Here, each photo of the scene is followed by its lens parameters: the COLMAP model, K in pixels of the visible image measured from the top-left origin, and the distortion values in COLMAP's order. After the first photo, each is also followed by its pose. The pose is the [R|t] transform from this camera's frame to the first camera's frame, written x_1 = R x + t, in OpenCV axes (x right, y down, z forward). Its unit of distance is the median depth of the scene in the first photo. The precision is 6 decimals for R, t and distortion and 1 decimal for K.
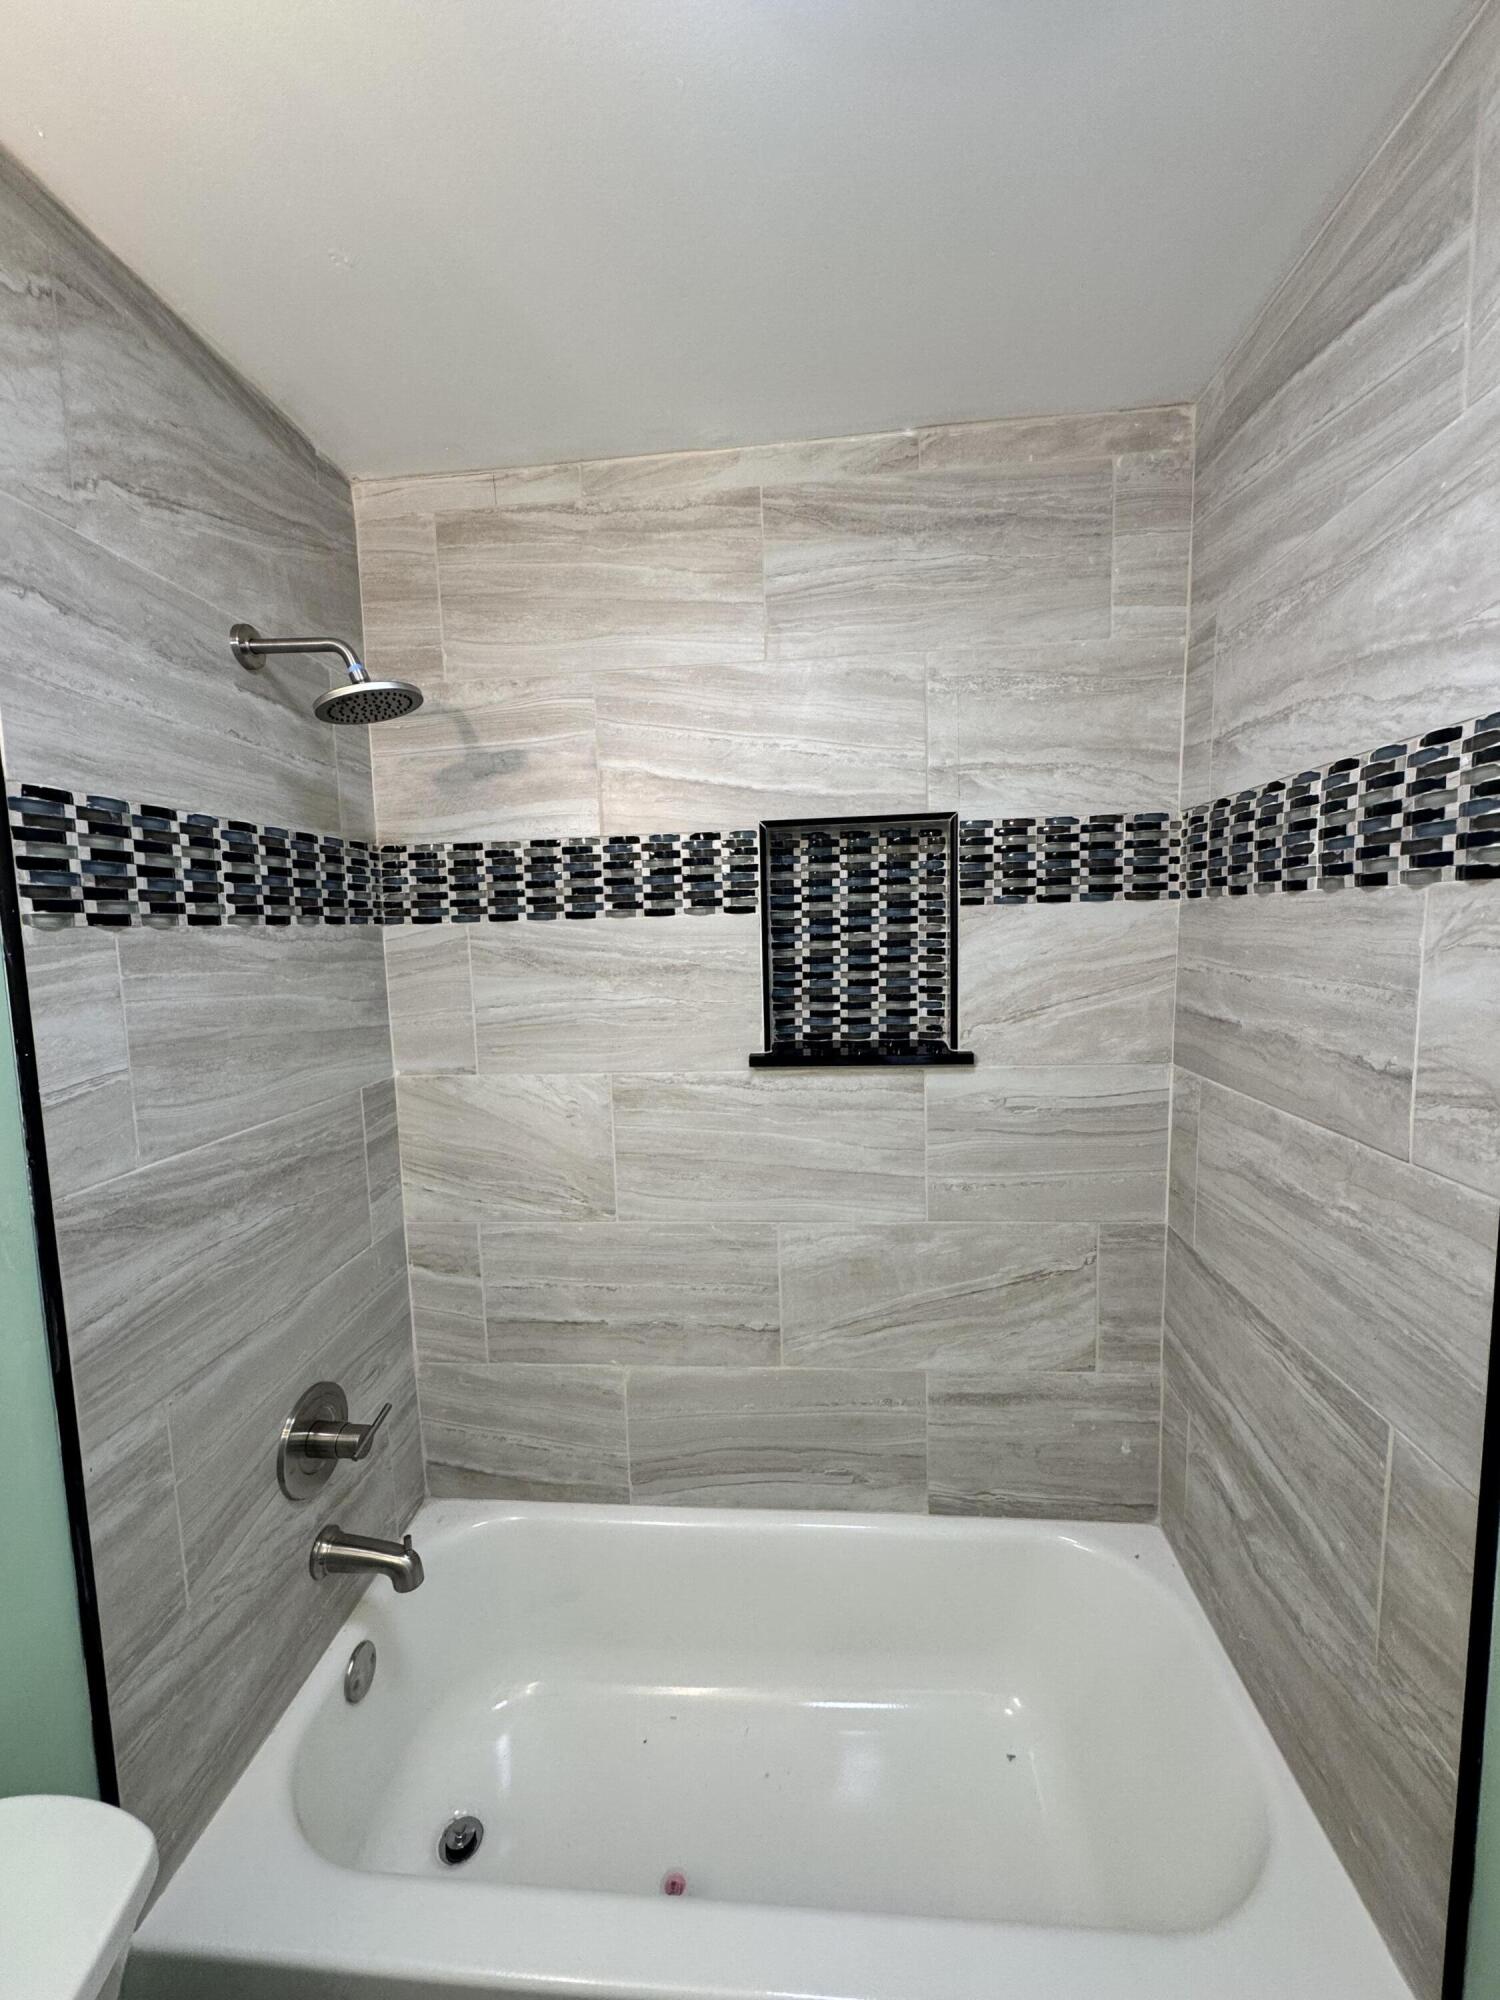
lens RADIAL K [[799.6, 0, 753.8], [0, 799.6, 1000.1], [0, 0, 1]] dist [-0.004288, -0.000072]
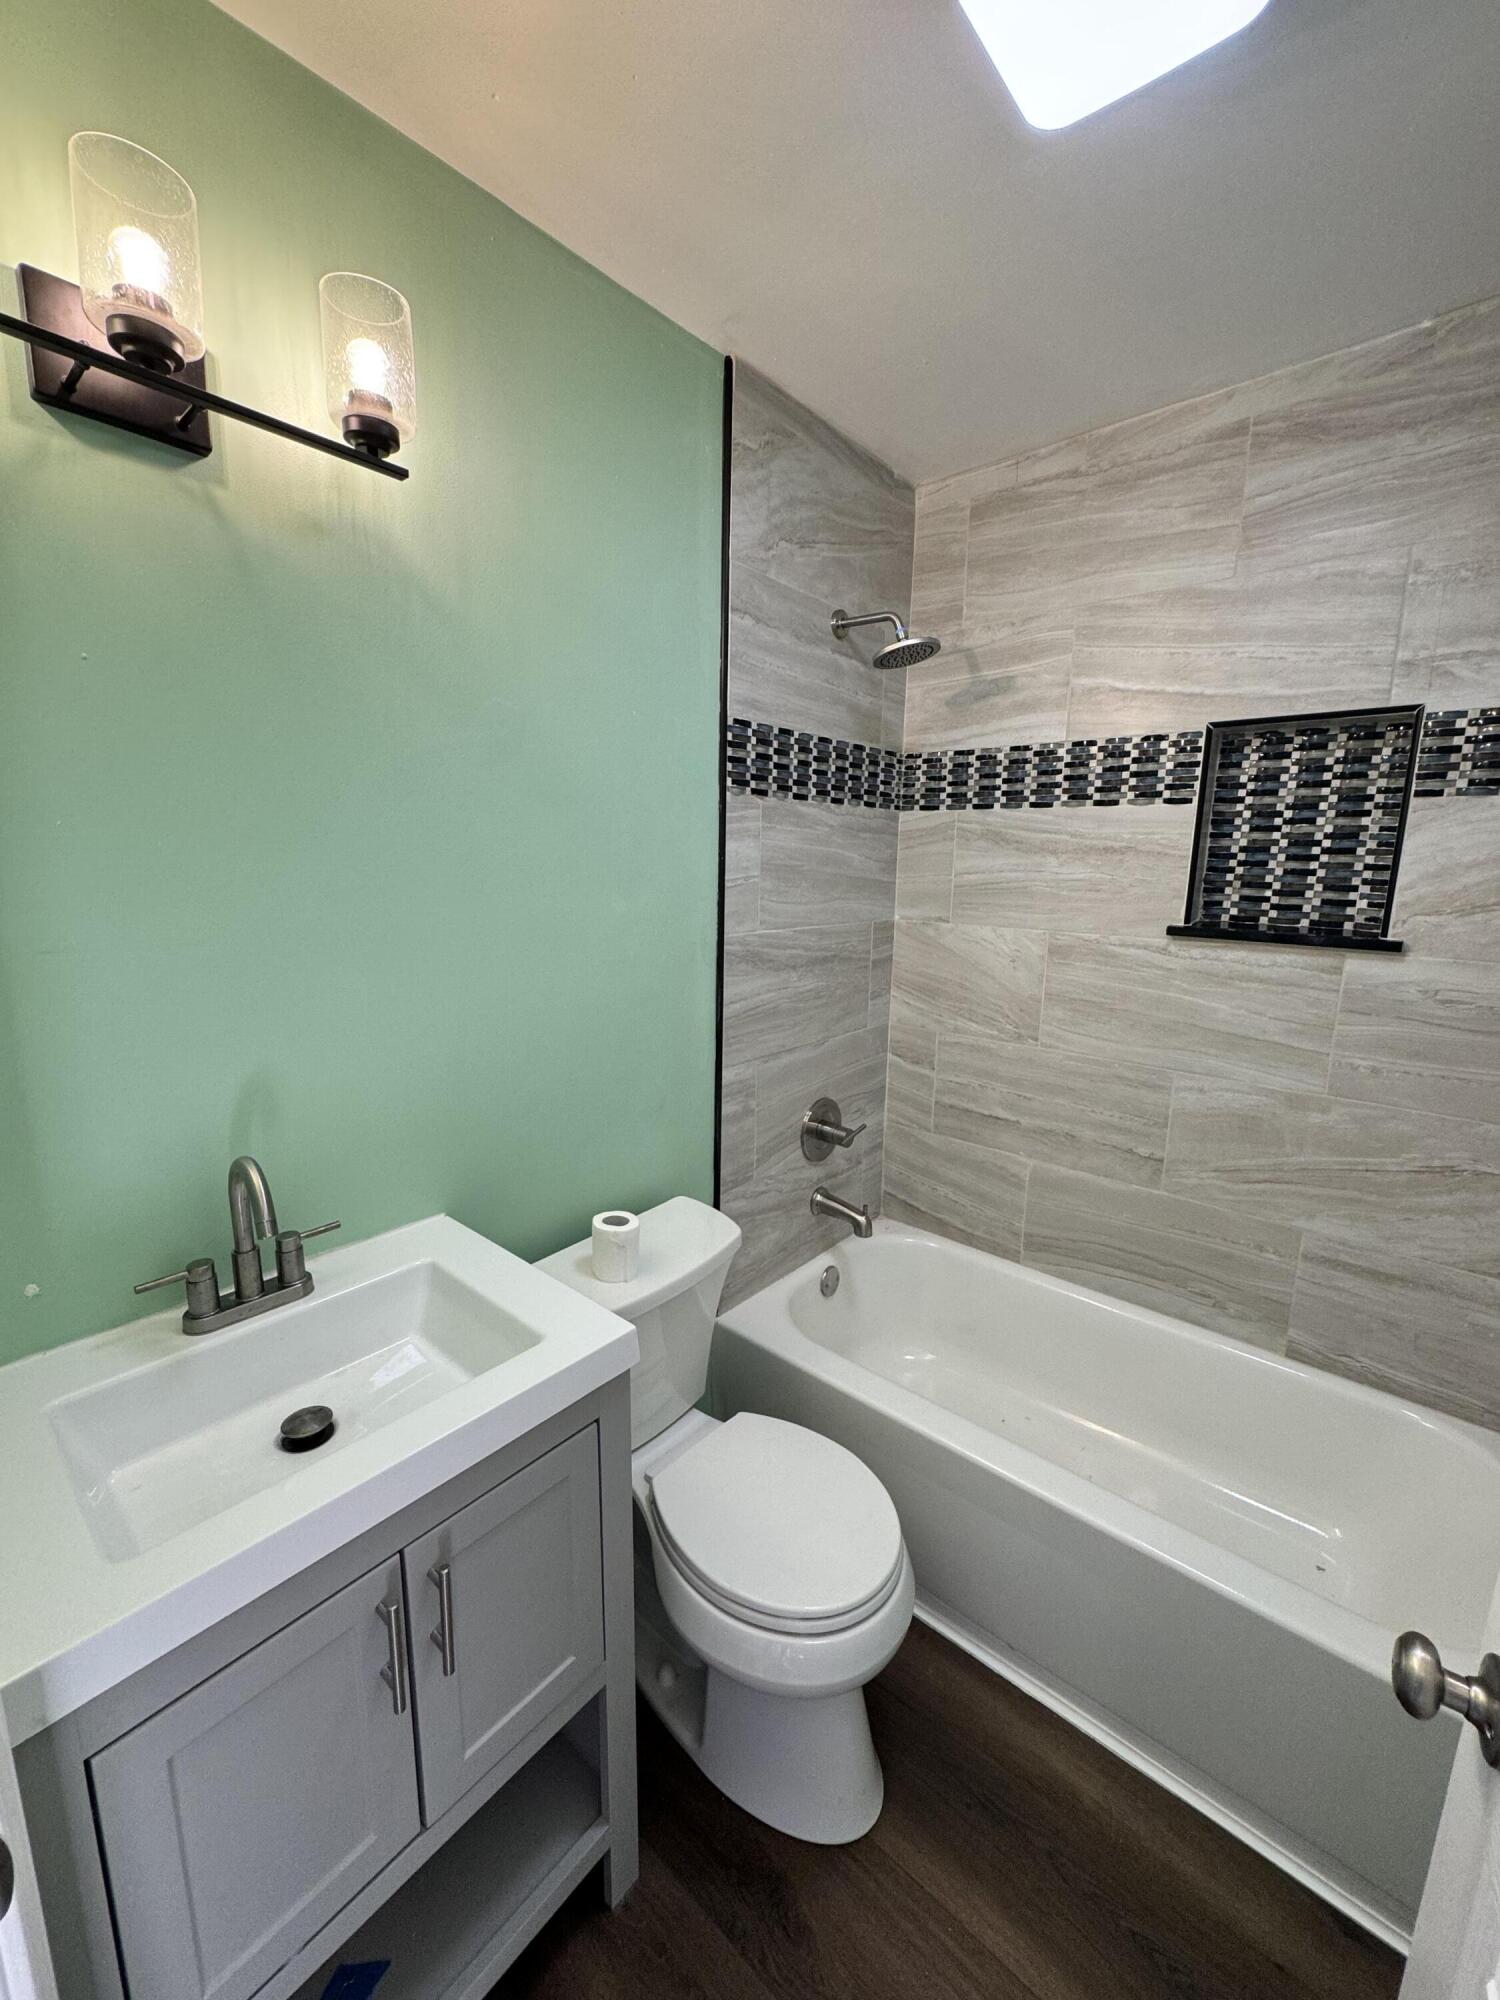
lens RADIAL K [[799.6, 0, 751.0], [0, 799.6, 1000.2], [0, 0, 1]] dist [-0.004288, -0.000072]
pose [[0.807655, 0.148016, -0.570775, 0.192873], [-0.097200, 0.988159, 0.118715, 0.100784], [0.581588, -0.040401, 0.812479, -0.340922]]
